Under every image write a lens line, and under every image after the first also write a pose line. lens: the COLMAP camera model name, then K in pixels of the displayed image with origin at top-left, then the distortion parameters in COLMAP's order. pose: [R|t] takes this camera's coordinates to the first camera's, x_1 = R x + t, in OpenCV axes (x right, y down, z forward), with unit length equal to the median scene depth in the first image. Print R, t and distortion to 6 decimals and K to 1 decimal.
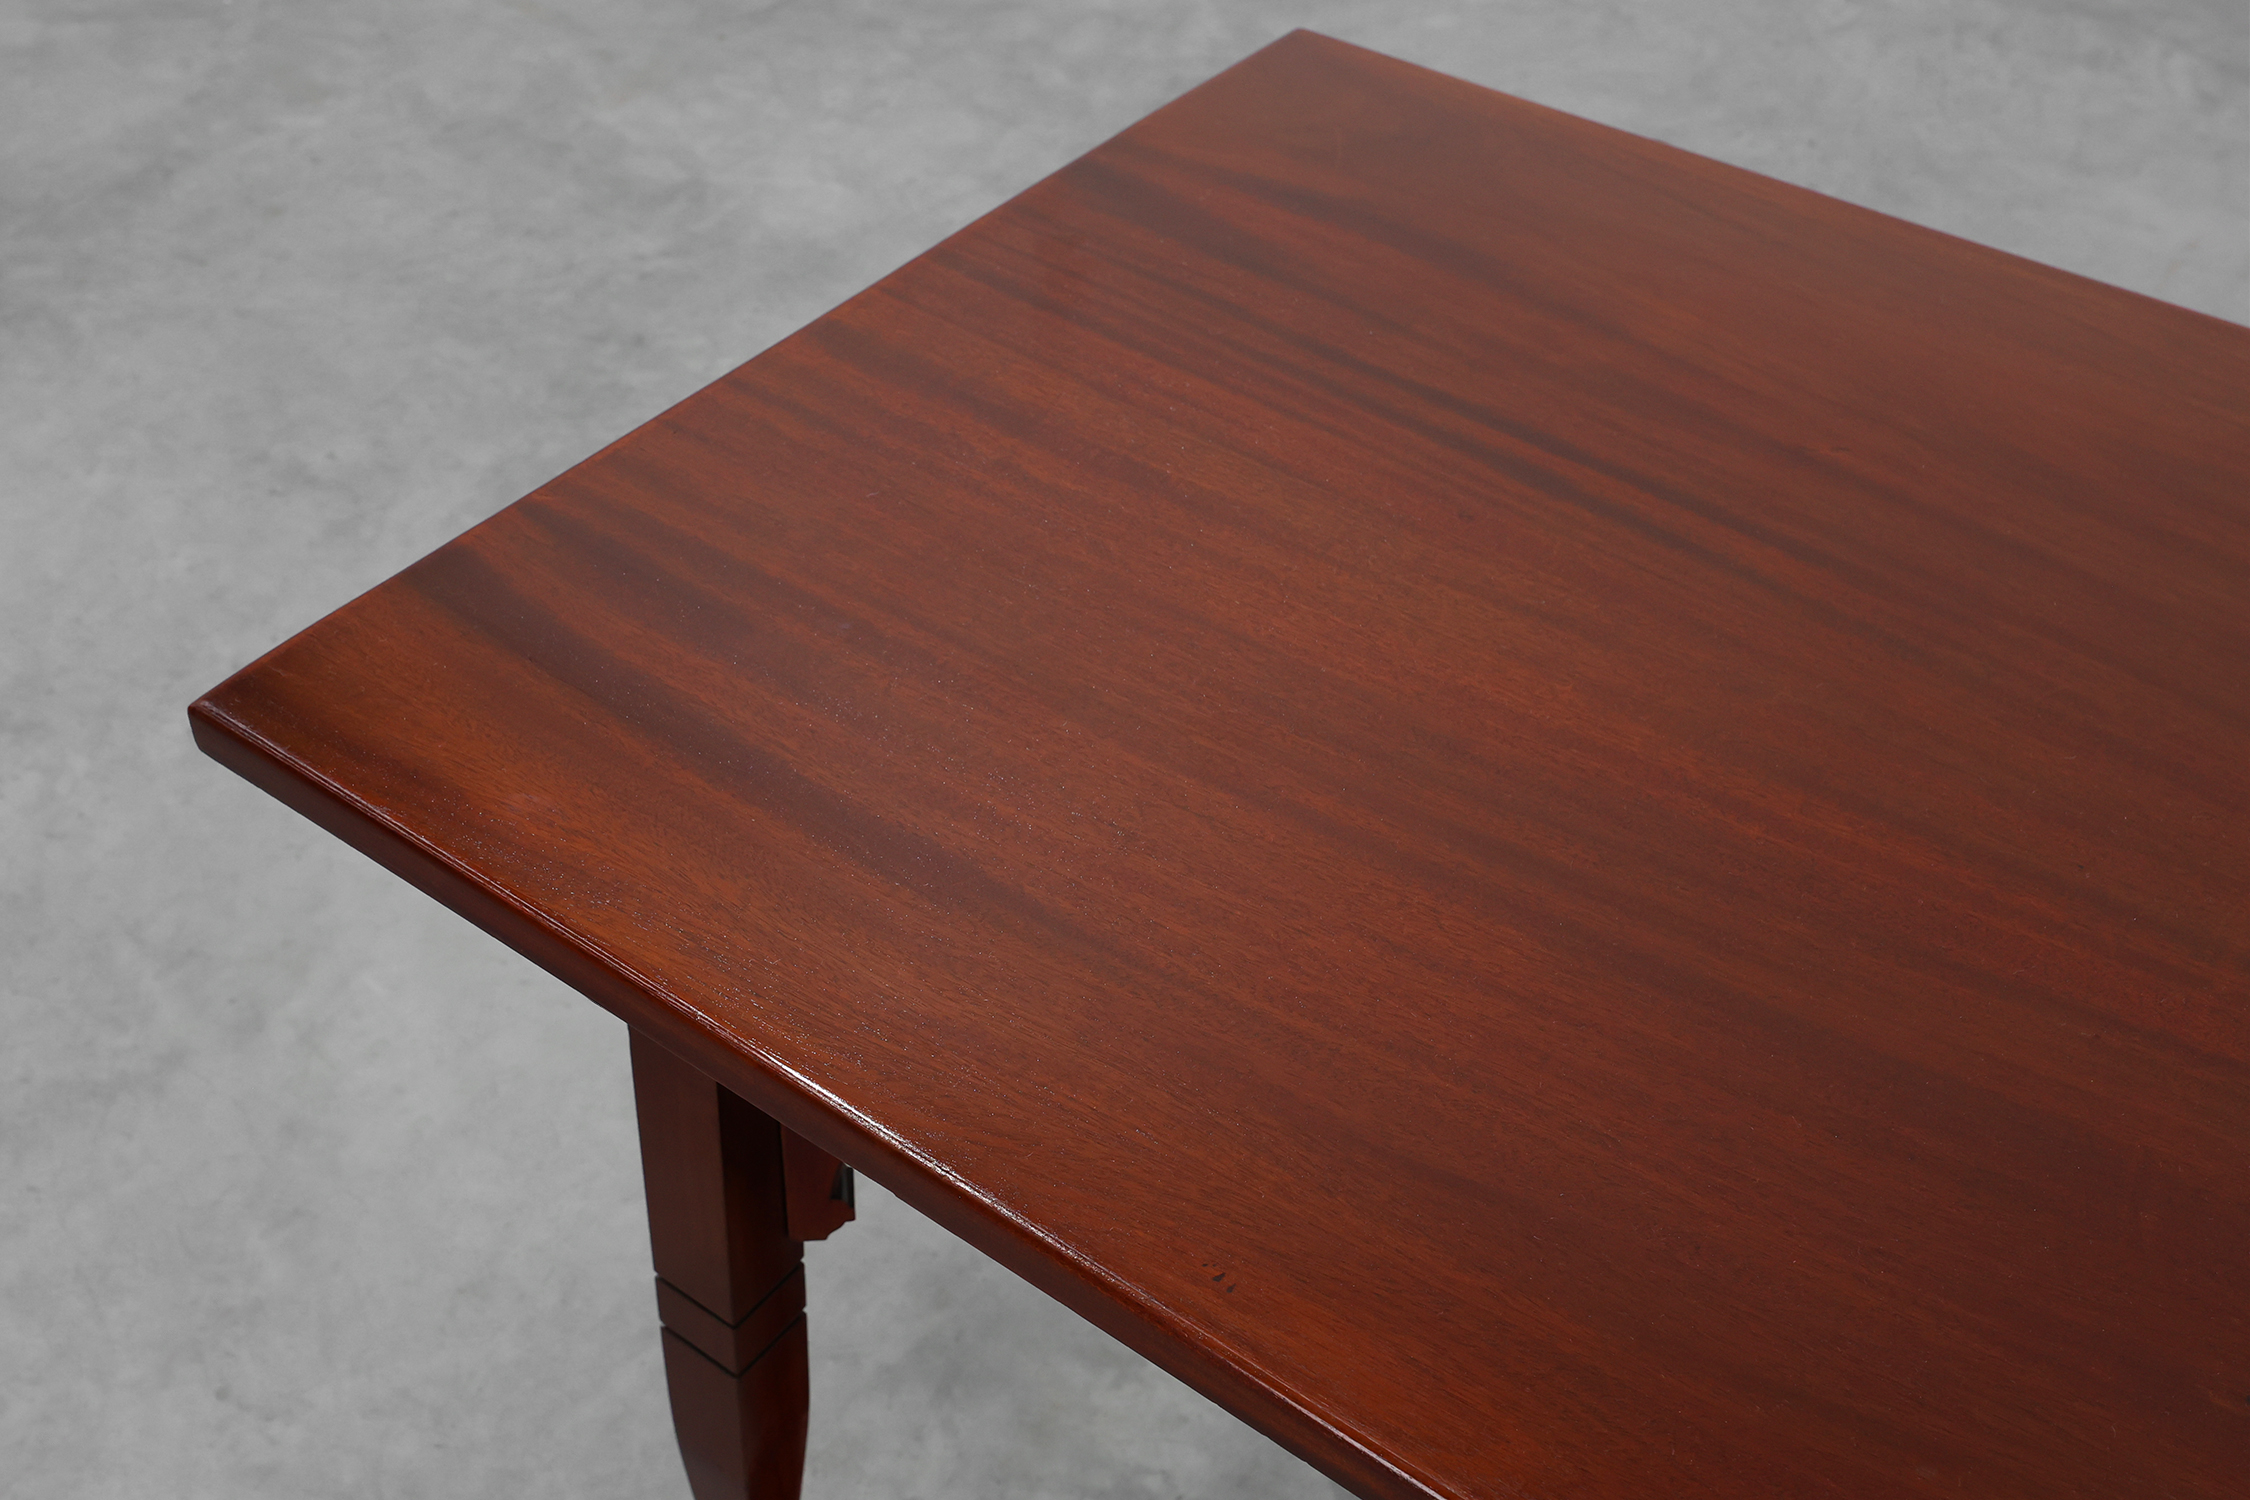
lens RADIAL K [[2257.5, 0, 1226.2], [0, 2257.5, 750.0], [0, 0, 1]] dist [-0.000978, 0.023933]
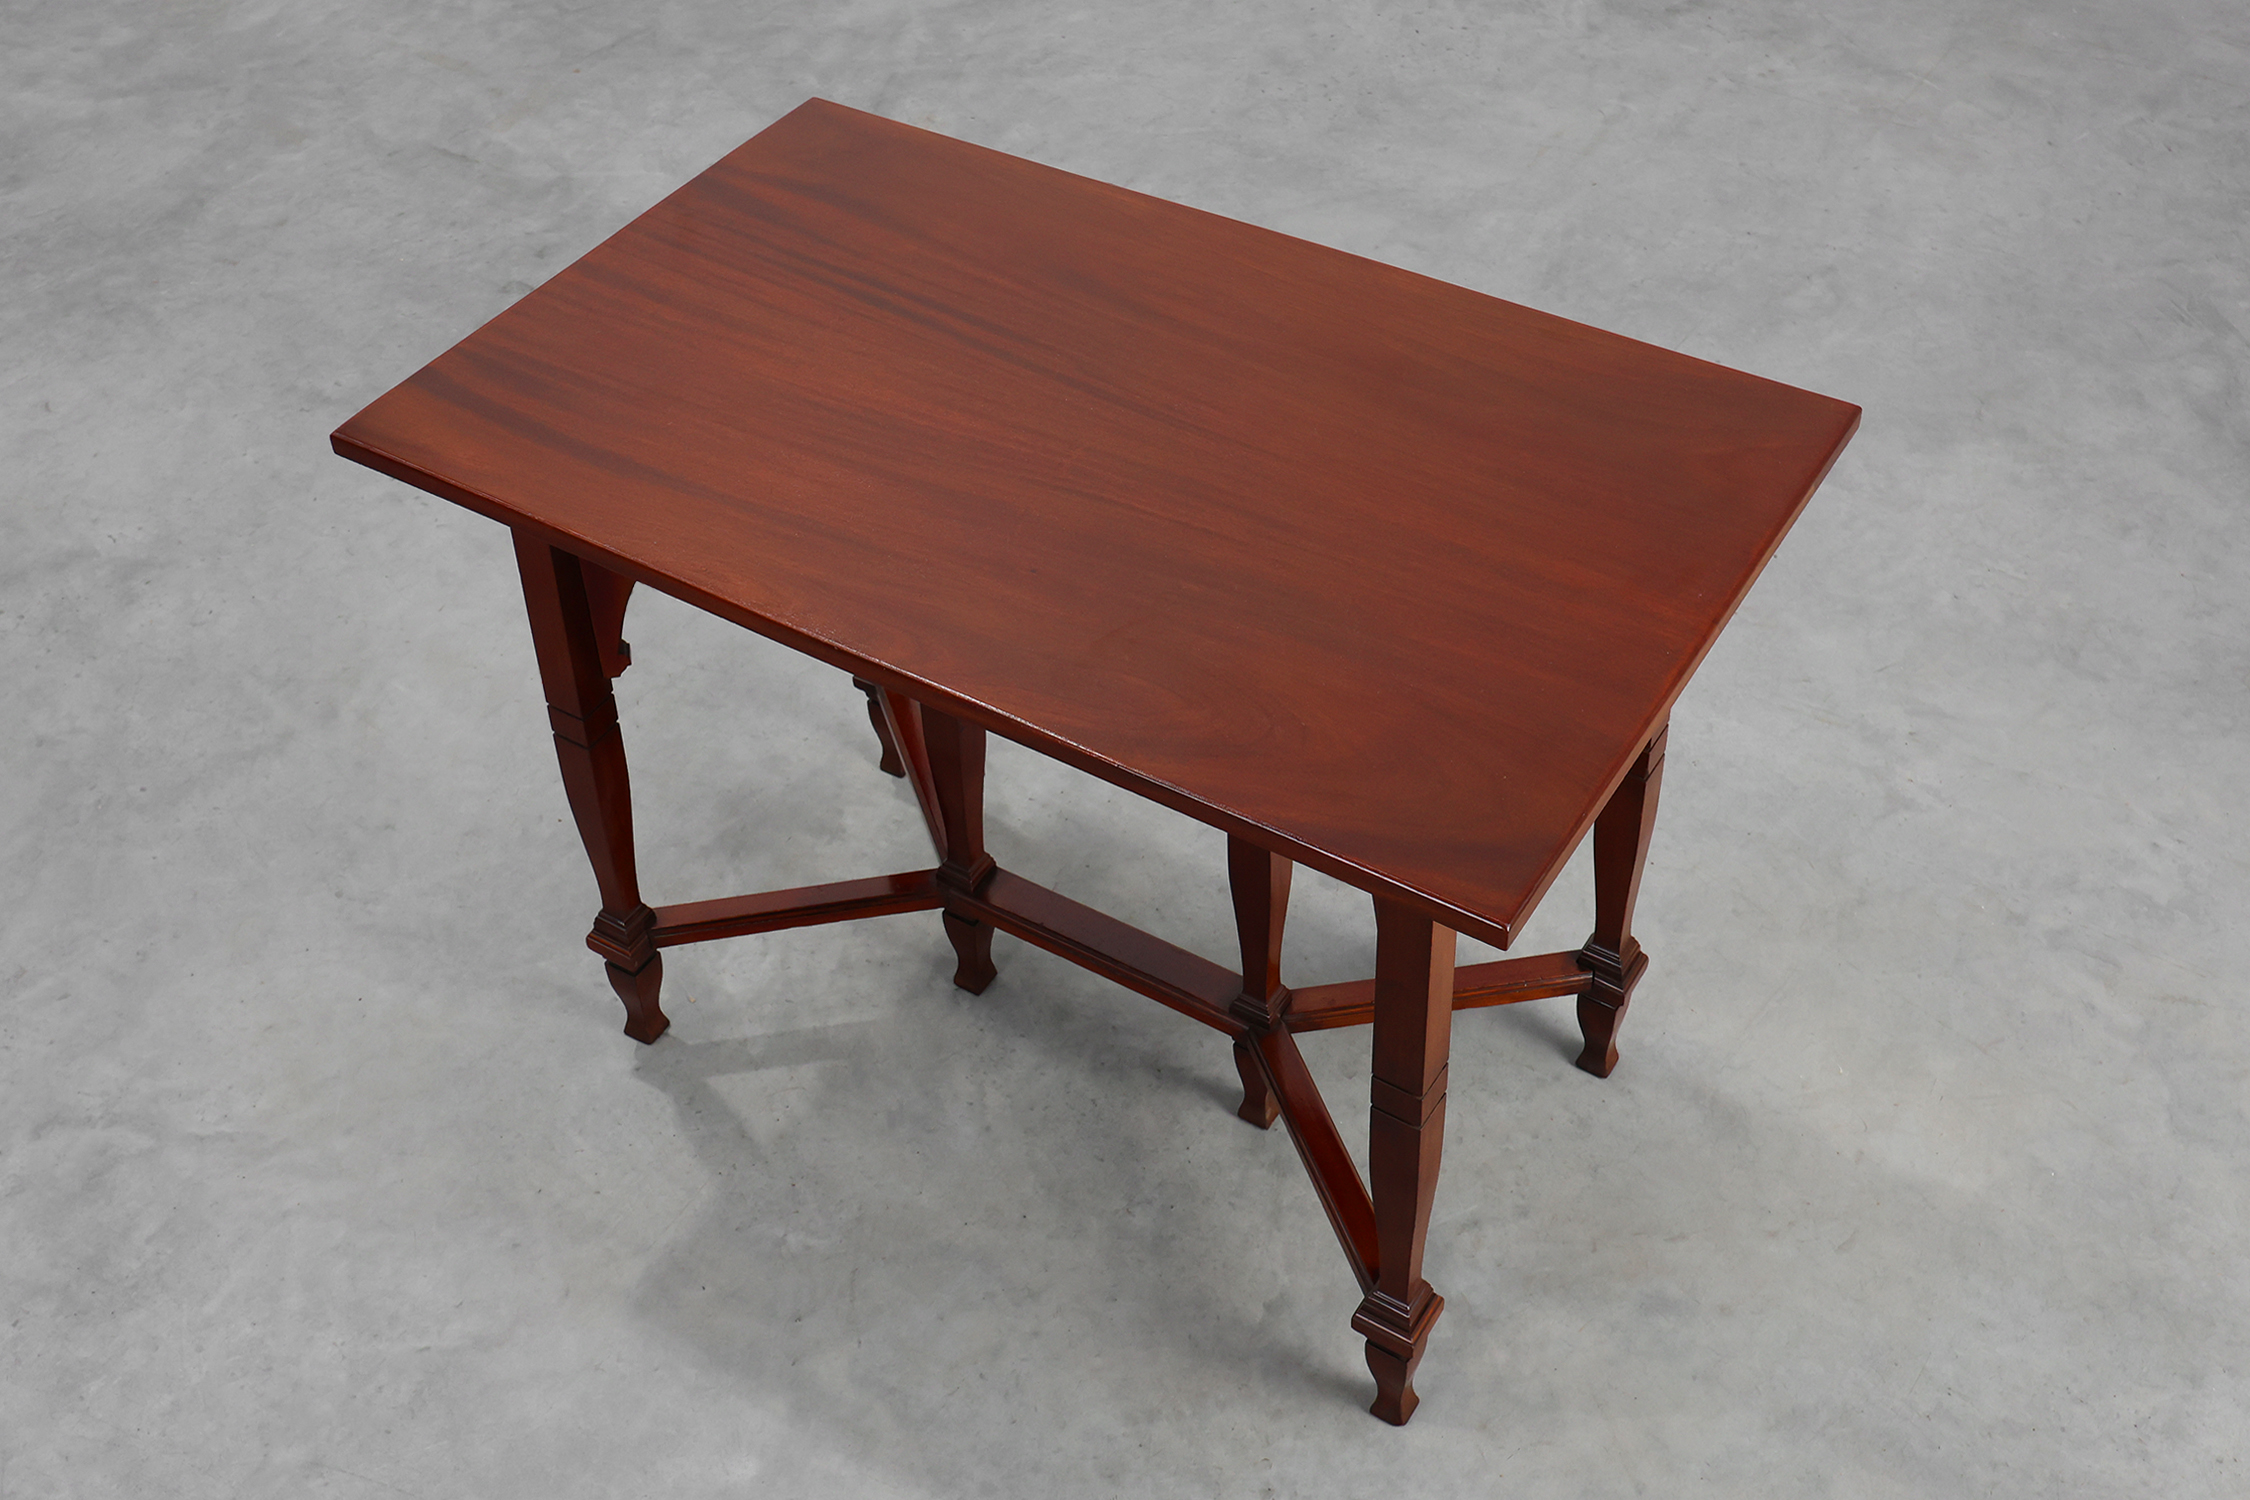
lens RADIAL K [[2337.1, 0, 1125.0], [0, 2337.1, 750.0], [0, 0, 1]] dist [0.025577, 0.021821]
pose [[0.995969, -0.078616, -0.043193, 0.164674], [0.079701, 0.996530, 0.024012, 0.109616], [0.041156, -0.027358, 0.998778, -0.512934]]
